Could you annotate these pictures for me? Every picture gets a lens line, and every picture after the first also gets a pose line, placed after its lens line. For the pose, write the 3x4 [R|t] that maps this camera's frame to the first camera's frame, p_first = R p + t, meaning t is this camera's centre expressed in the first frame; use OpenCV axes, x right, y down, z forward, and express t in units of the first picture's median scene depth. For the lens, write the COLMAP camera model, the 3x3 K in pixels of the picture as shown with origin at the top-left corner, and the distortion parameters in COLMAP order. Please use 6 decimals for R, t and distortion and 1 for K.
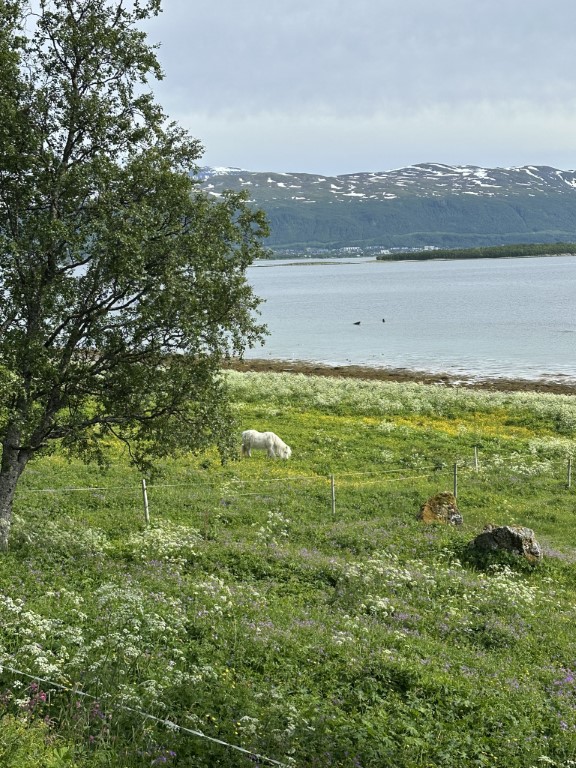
lens RADIAL K [[1048.3, 0, 288.0], [0, 1048.3, 384.0], [0, 0, 1]] dist [0.191599, -0.010404]
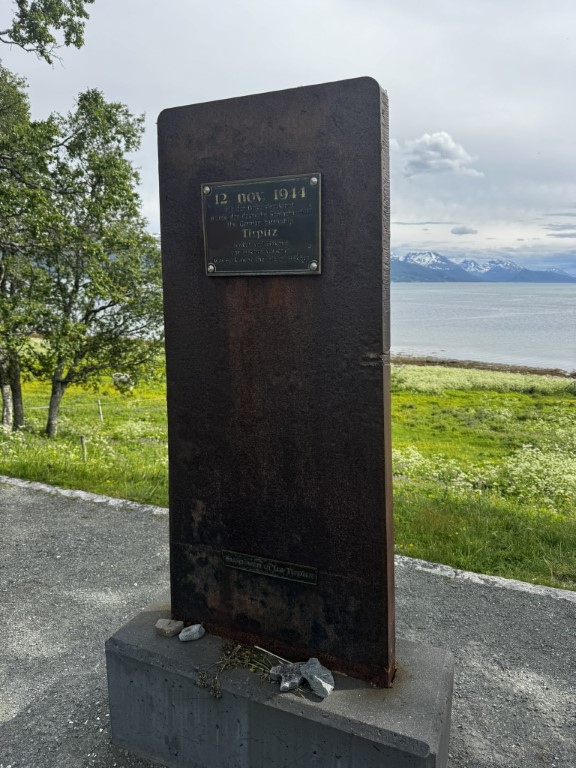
lens RADIAL K [[556.1, 0, 288.0], [0, 556.1, 384.0], [0, 0, 1]] dist [0.136086, -0.228773]
pose [[0.949622, -0.022136, 0.312616, -0.097023], [0.003399, 0.998171, 0.060352, 0.003287], [-0.313380, -0.056249, 0.947960, -0.026884]]
